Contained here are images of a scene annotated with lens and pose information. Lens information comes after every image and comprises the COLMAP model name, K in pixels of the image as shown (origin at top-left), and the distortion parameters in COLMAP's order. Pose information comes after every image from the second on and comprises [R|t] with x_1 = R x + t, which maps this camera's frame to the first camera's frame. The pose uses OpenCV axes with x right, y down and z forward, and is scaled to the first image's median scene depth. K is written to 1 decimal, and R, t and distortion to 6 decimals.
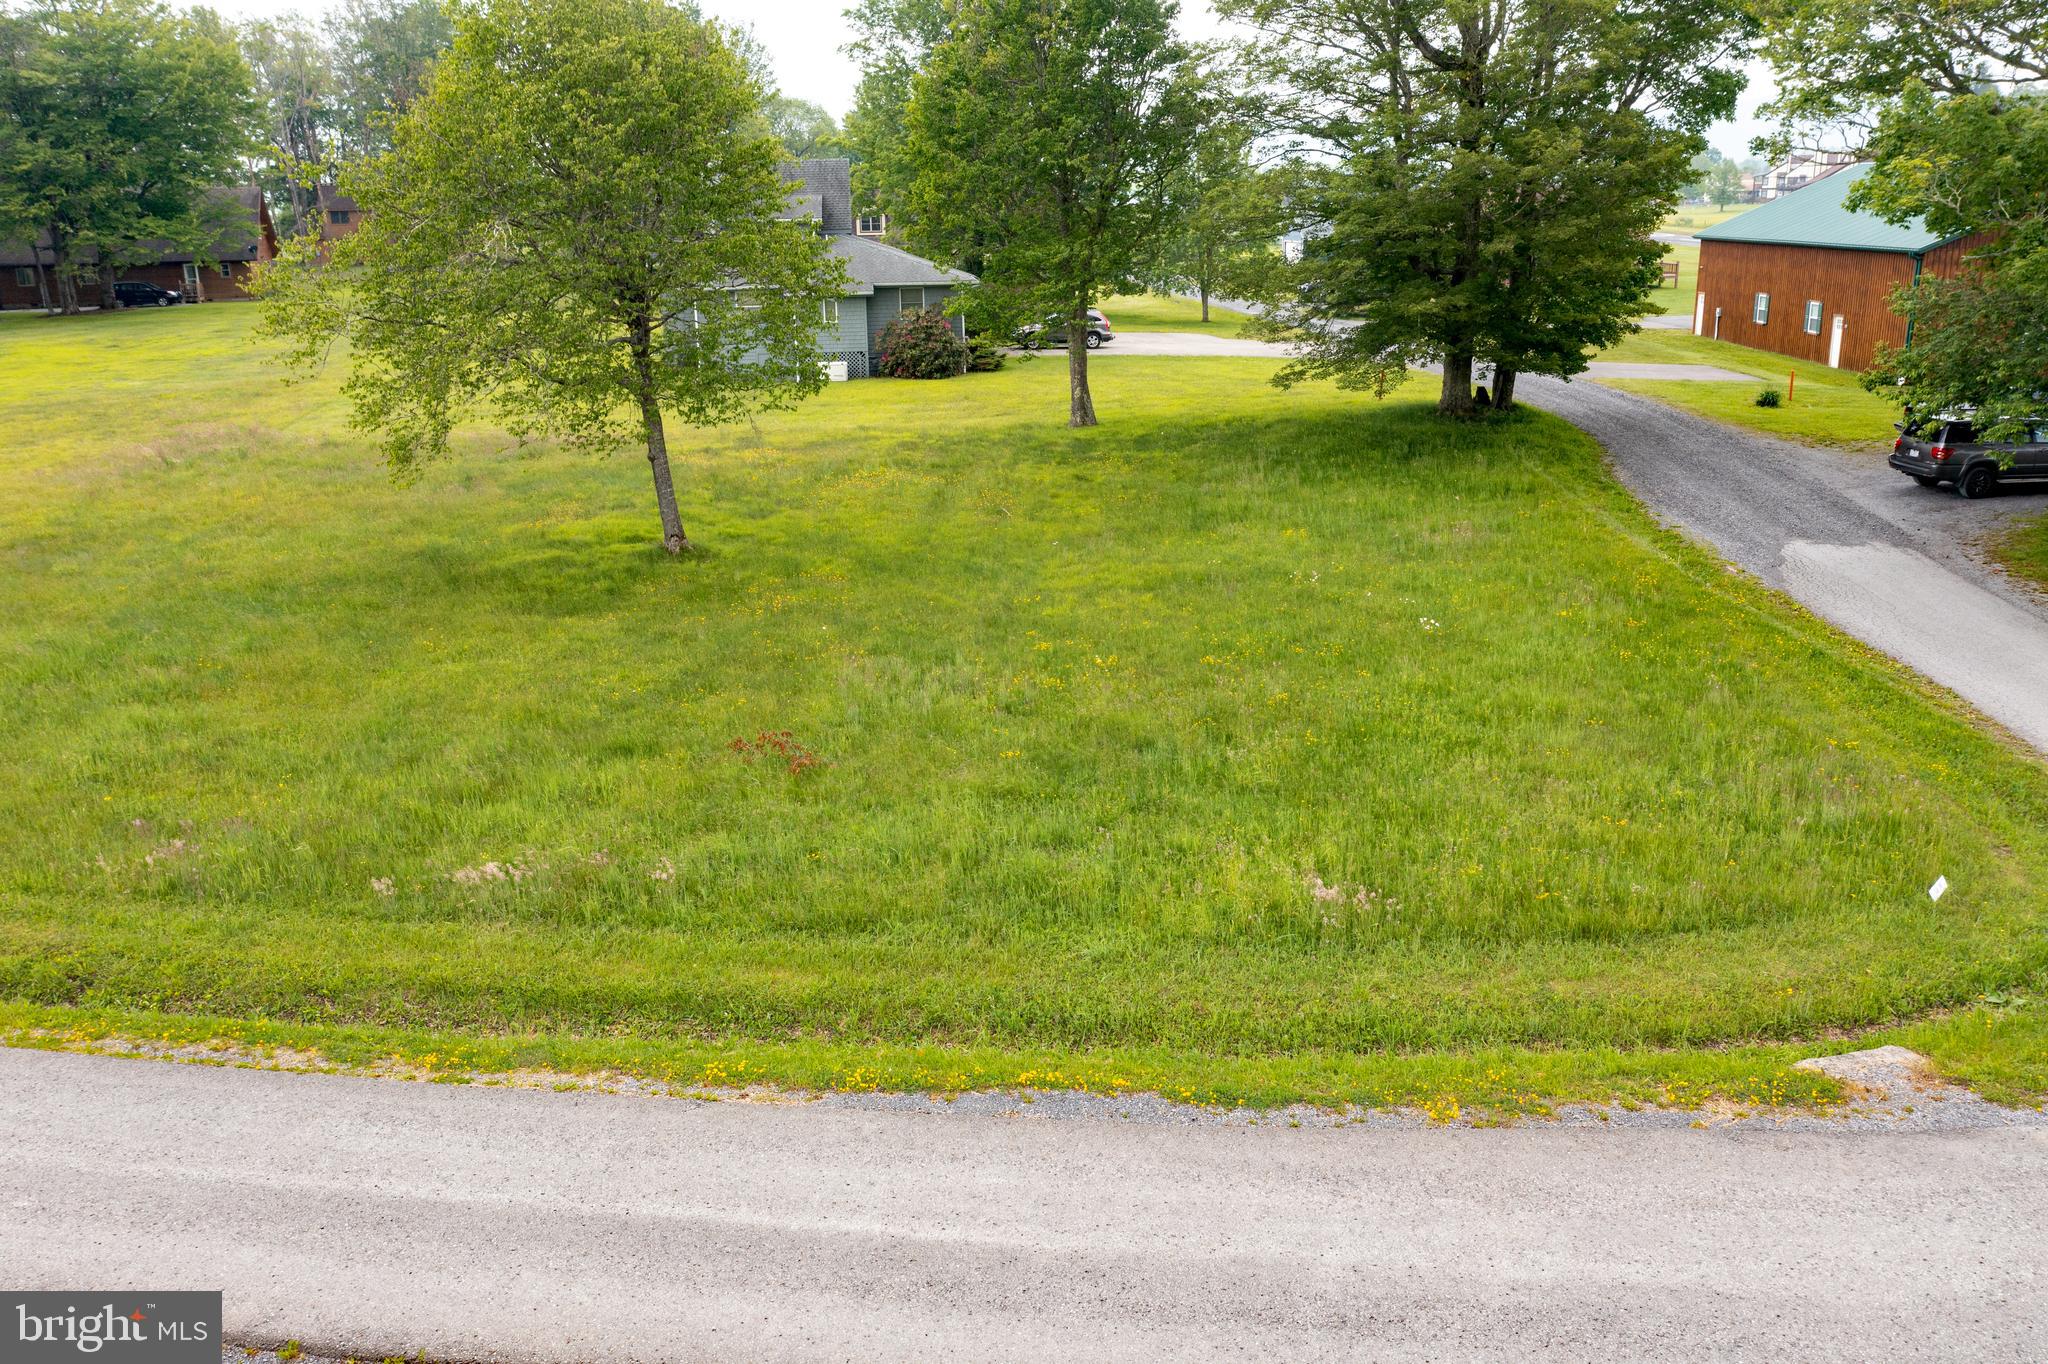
lens RADIAL K [[1592.8, 0, 1006.9], [0, 1592.8, 676.5], [0, 0, 1]] dist [-0.023245, 0.014500]
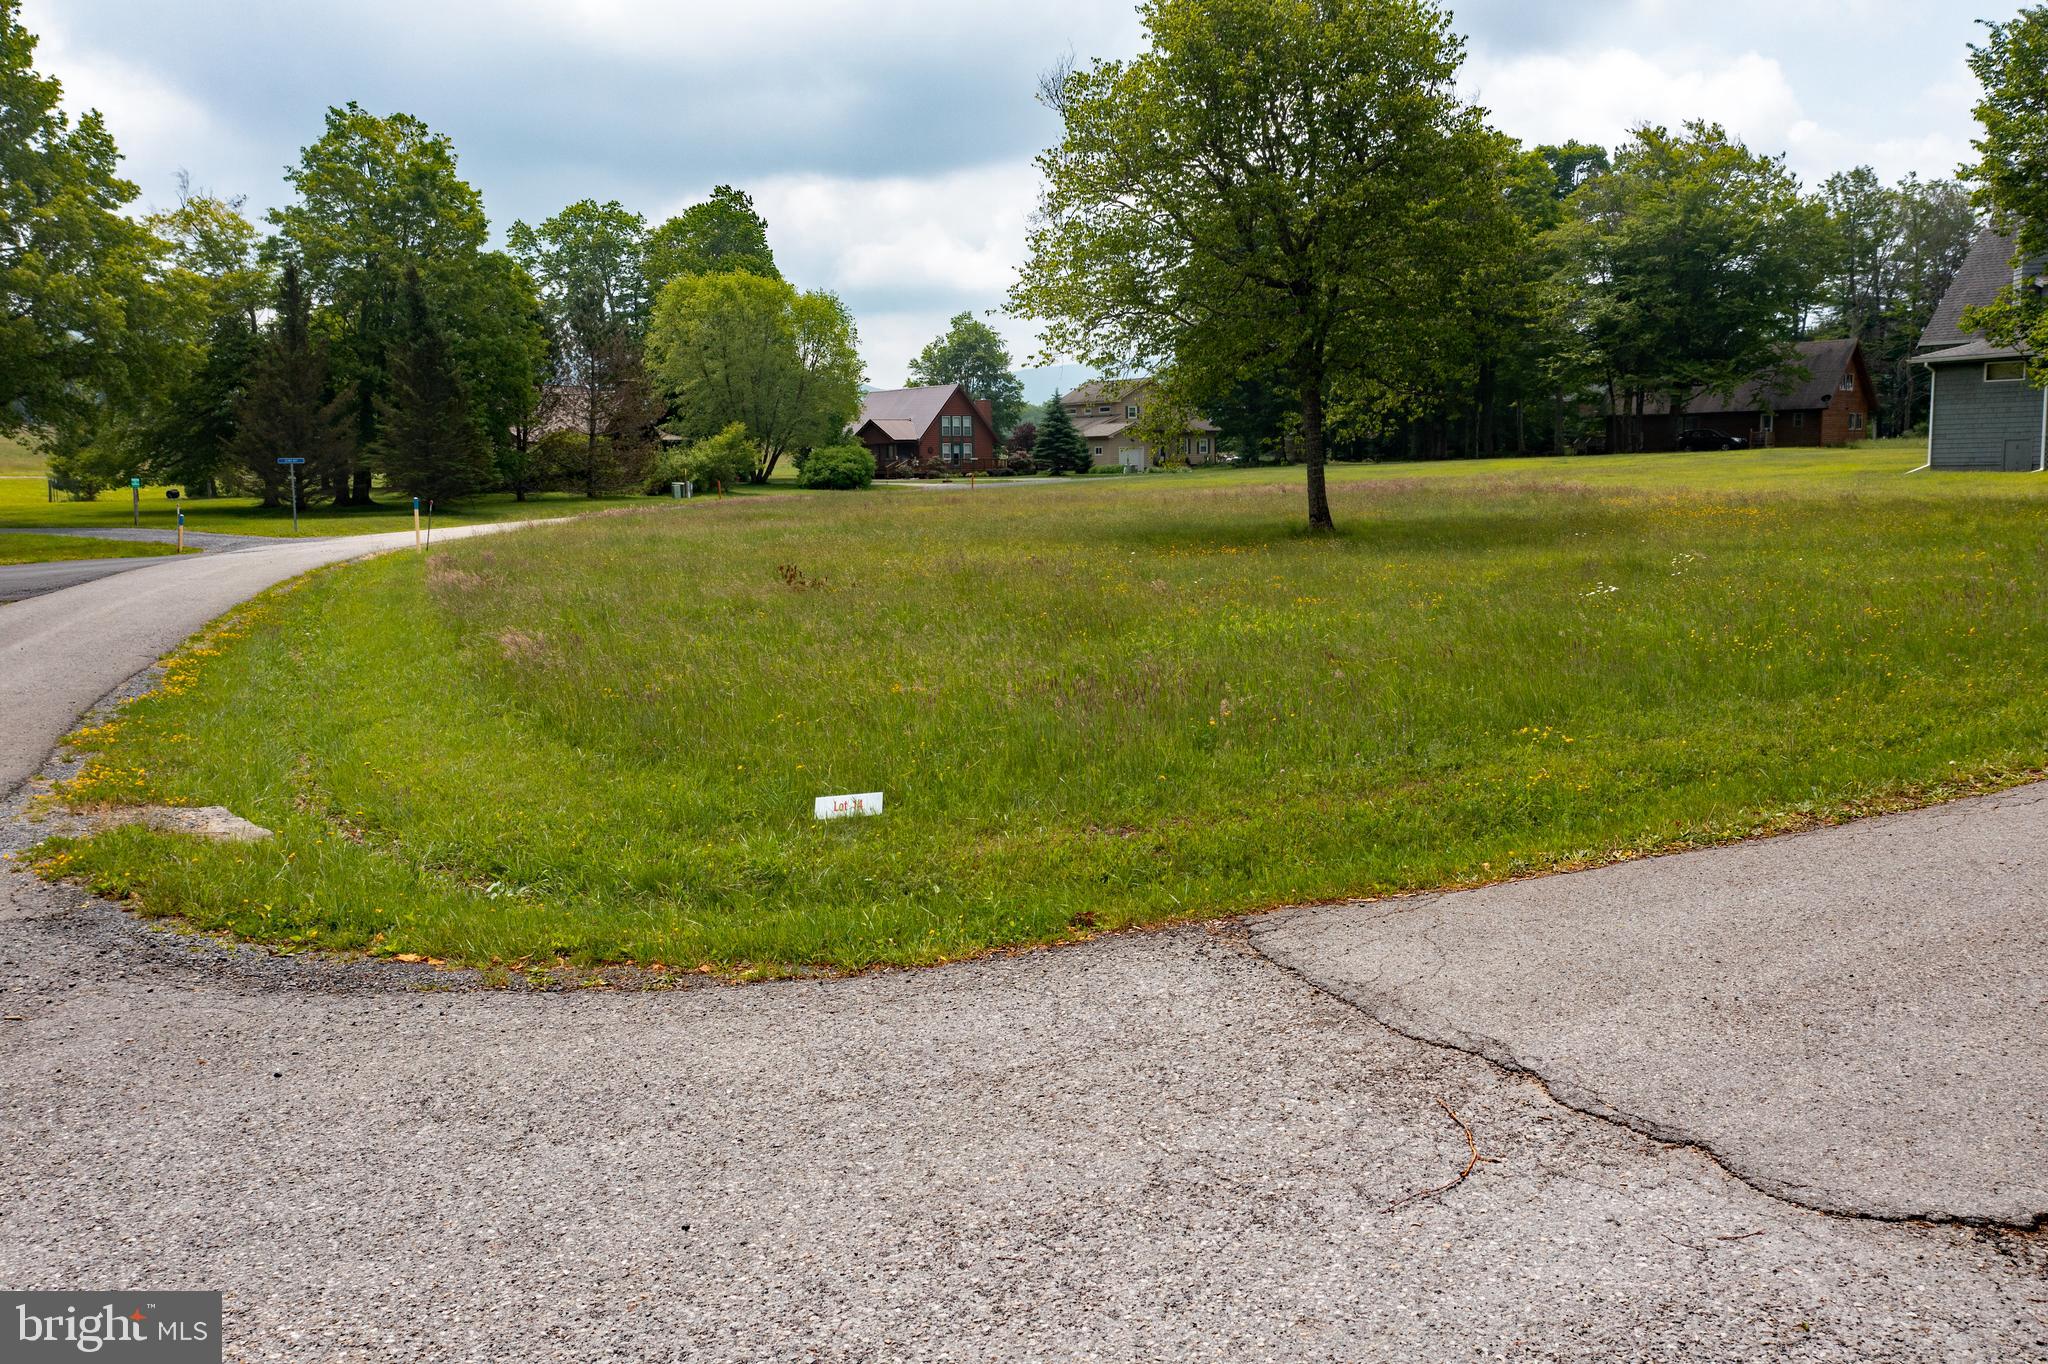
lens RADIAL K [[1592.8, 0, 1031.3], [0, 1592.8, 684.8], [0, 0, 1]] dist [-0.023245, 0.014500]
pose [[0.463079, 0.126597, -0.877229, 0.329750], [-0.242327, 0.970120, 0.012081, 0.022647], [0.852546, 0.206982, 0.479920, 0.241595]]
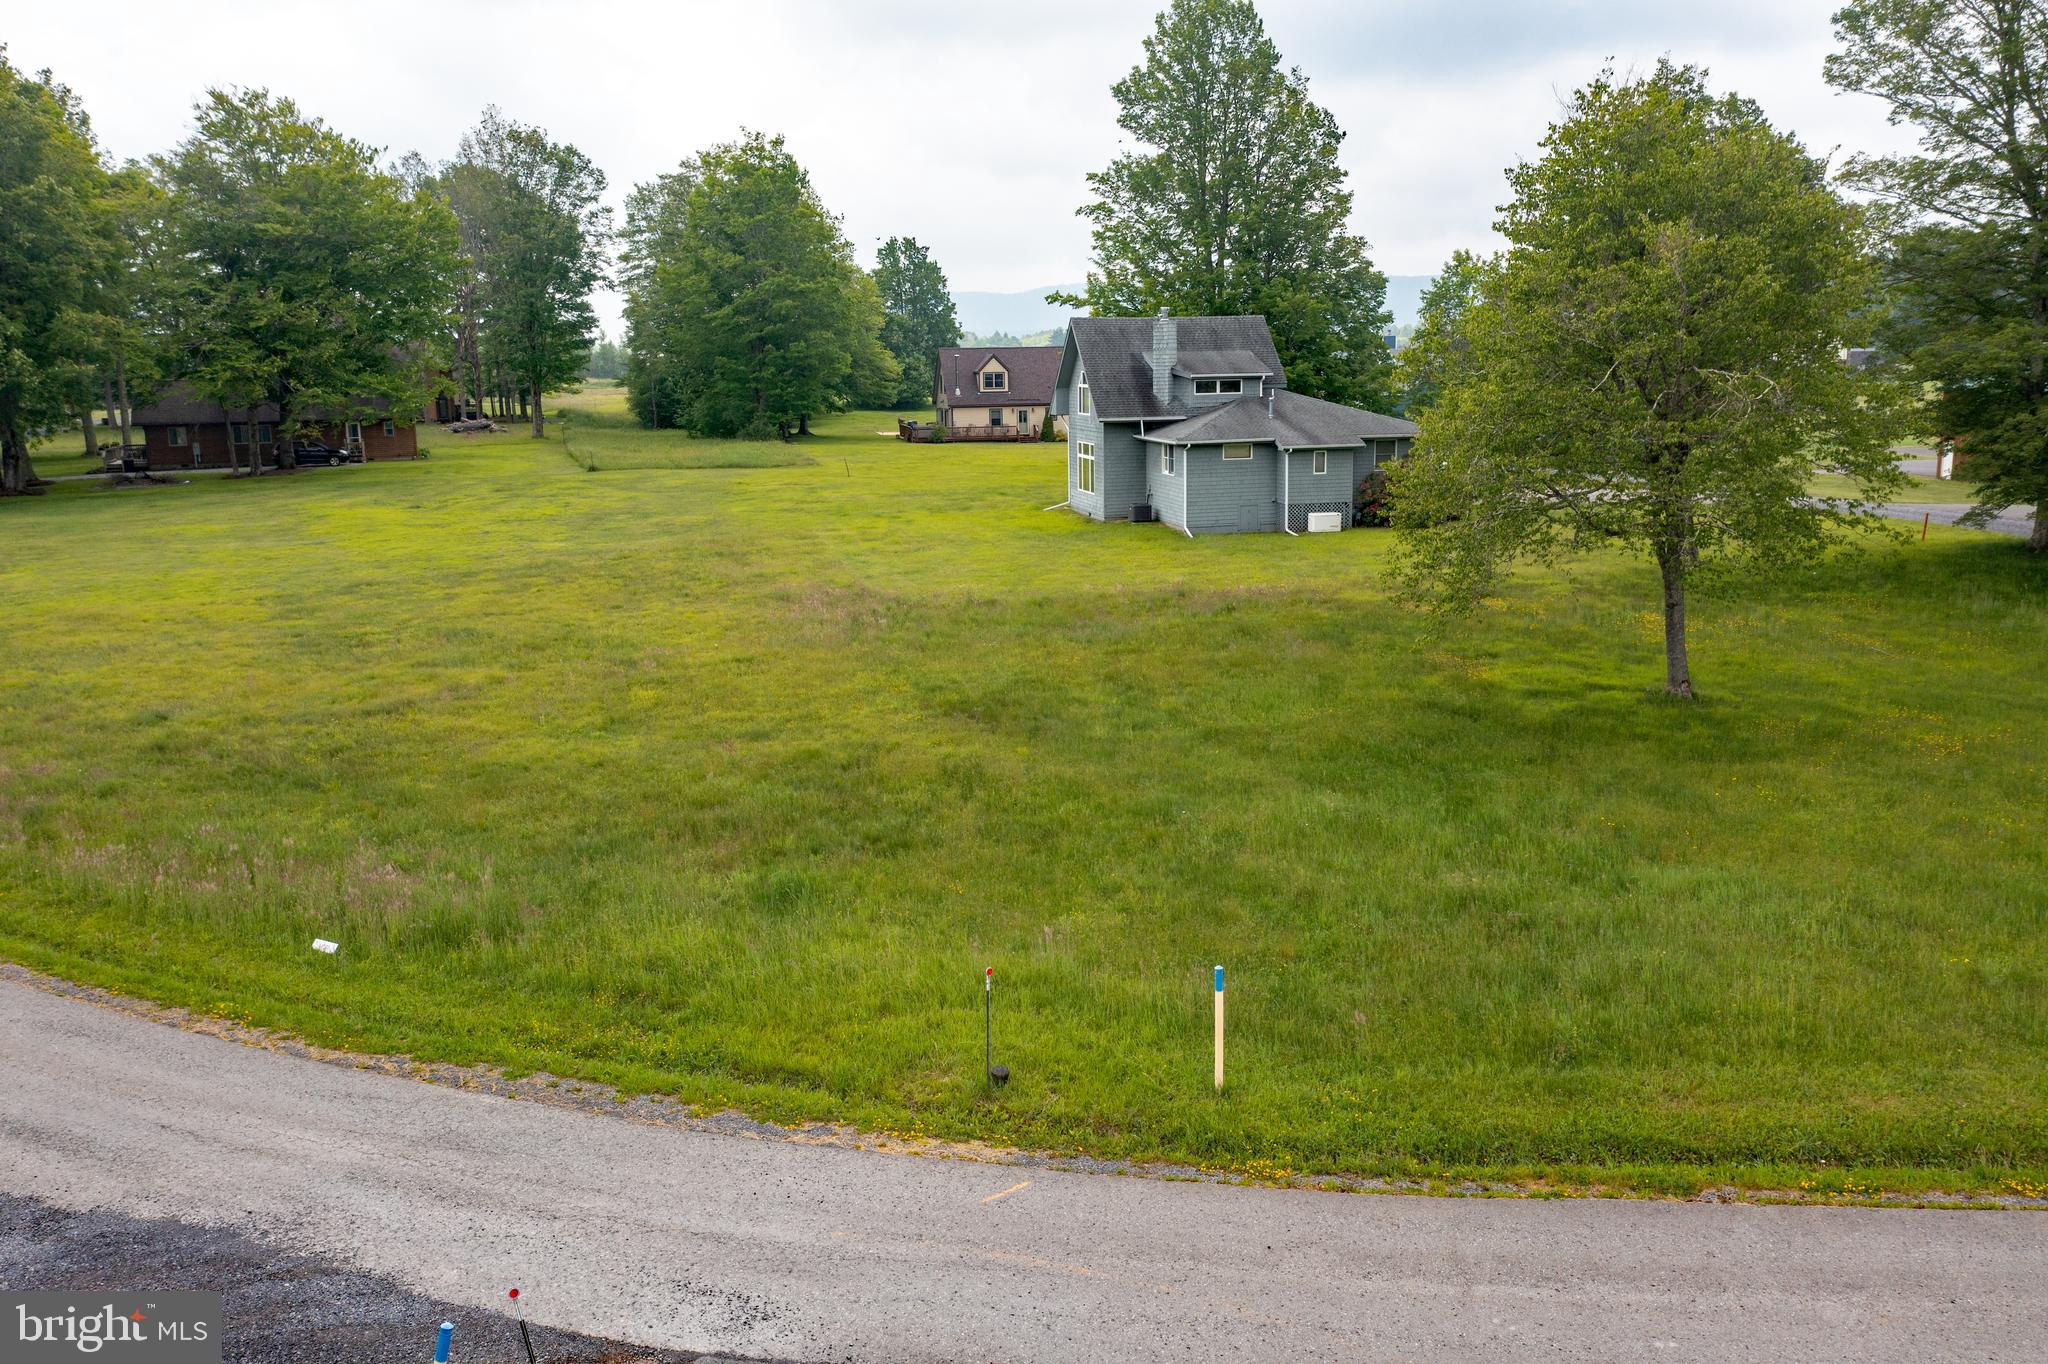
lens RADIAL K [[1592.8, 0, 1016.7], [0, 1592.8, 689.4], [0, 0, 1]] dist [-0.023245, 0.014500]
pose [[0.991696, -0.027148, 0.125709, -0.430594], [0.037992, 0.995683, -0.084684, -0.008686], [-0.122867, 0.088756, 0.988446, 0.039838]]
